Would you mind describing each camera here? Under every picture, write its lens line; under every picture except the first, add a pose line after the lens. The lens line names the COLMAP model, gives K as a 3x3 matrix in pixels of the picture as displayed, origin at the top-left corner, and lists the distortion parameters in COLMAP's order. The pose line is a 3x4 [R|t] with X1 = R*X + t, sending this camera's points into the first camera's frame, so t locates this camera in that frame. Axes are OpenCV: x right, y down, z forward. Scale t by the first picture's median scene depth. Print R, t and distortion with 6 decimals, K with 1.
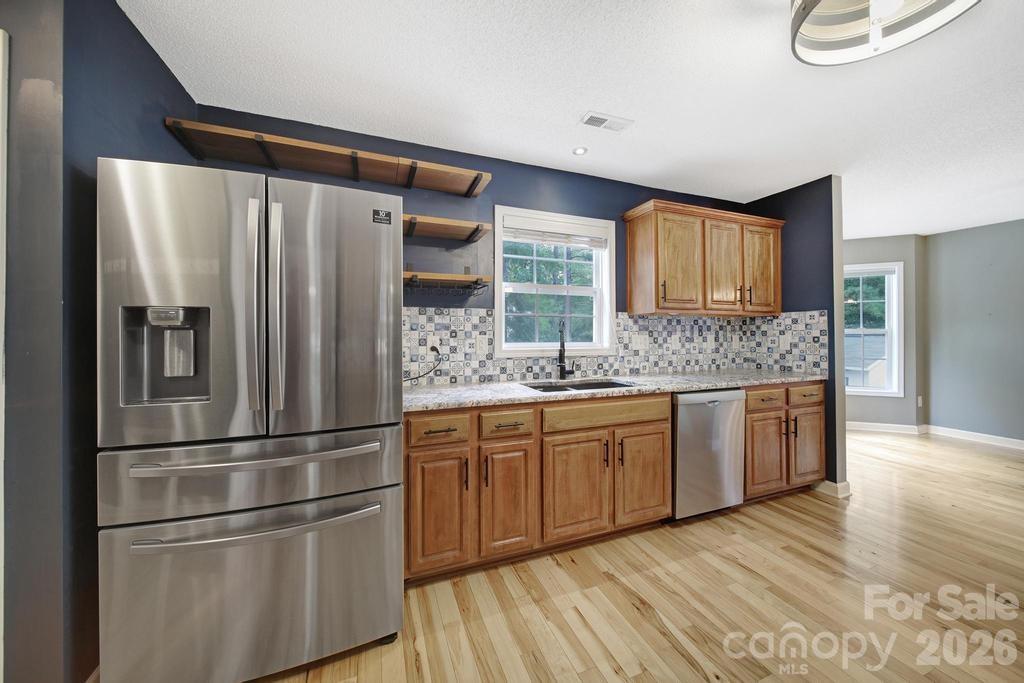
lens RADIAL K [[363.8, 0, 512.8], [0, 363.8, 333.4], [0, 0, 1]] dist [-0.001439, -0.000903]
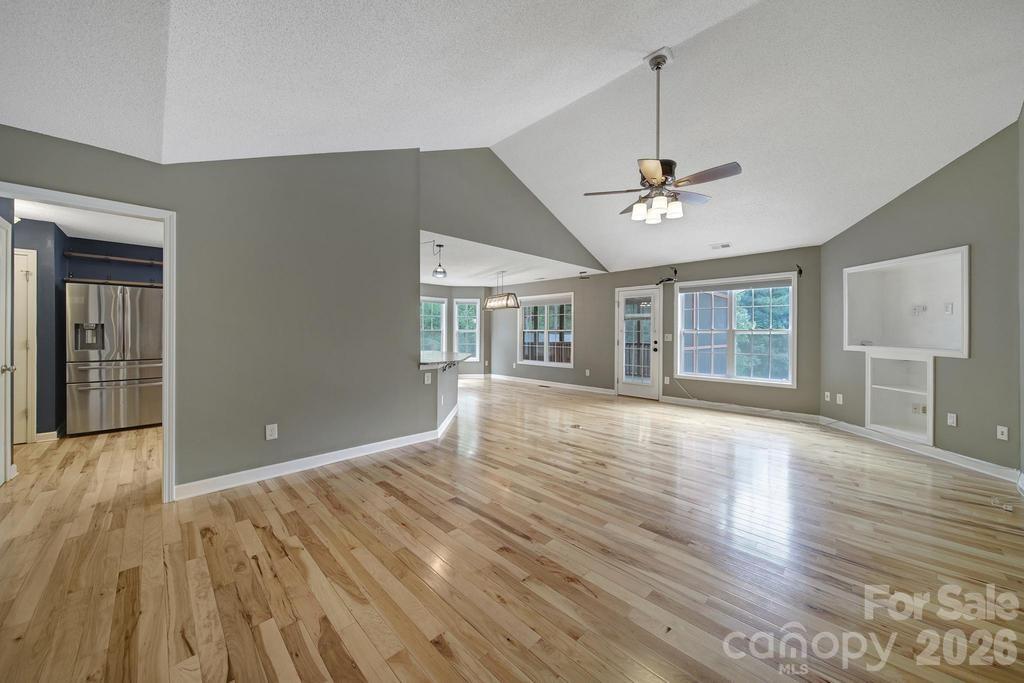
lens RADIAL K [[363.8, 0, 516.5], [0, 363.8, 333.4], [0, 0, 1]] dist [-0.001439, -0.000903]
pose [[0.907414, 0.005590, 0.420201, 0.548480], [-0.009004, 0.999941, 0.006141, -0.012262], [-0.420141, -0.009356, 0.907410, -1.619746]]
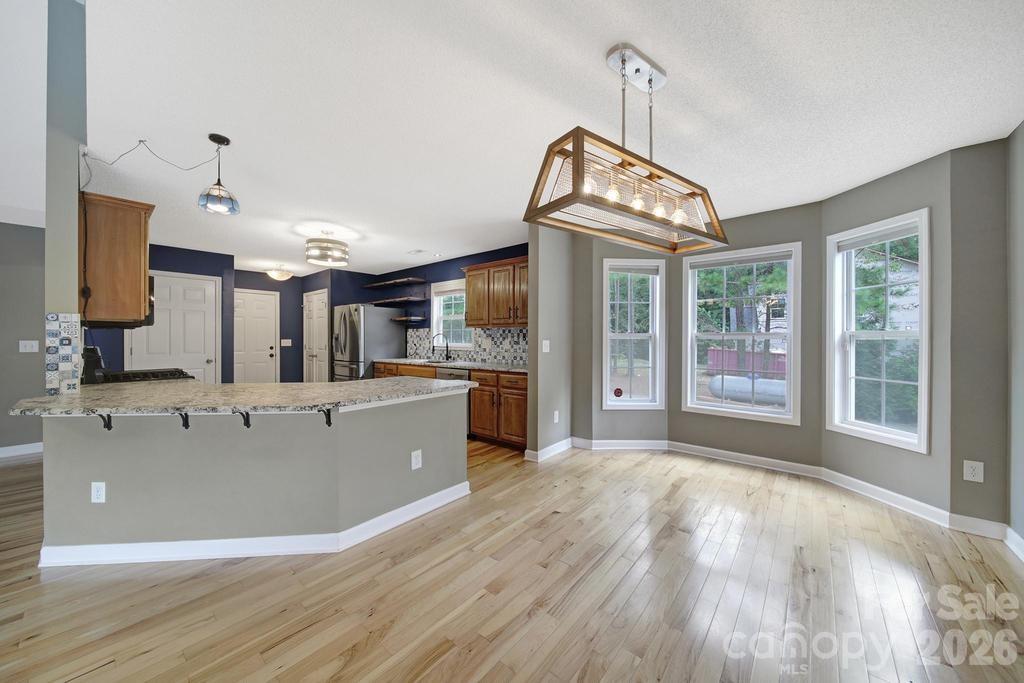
lens RADIAL K [[363.8, 0, 511.2], [0, 363.8, 340.8], [0, 0, 1]] dist [-0.001439, -0.000903]
pose [[0.482892, 0.005684, -0.875661, 1.900345], [0.002230, 0.999968, 0.007720, -0.002678], [0.875677, -0.005680, 0.482864, 0.274220]]
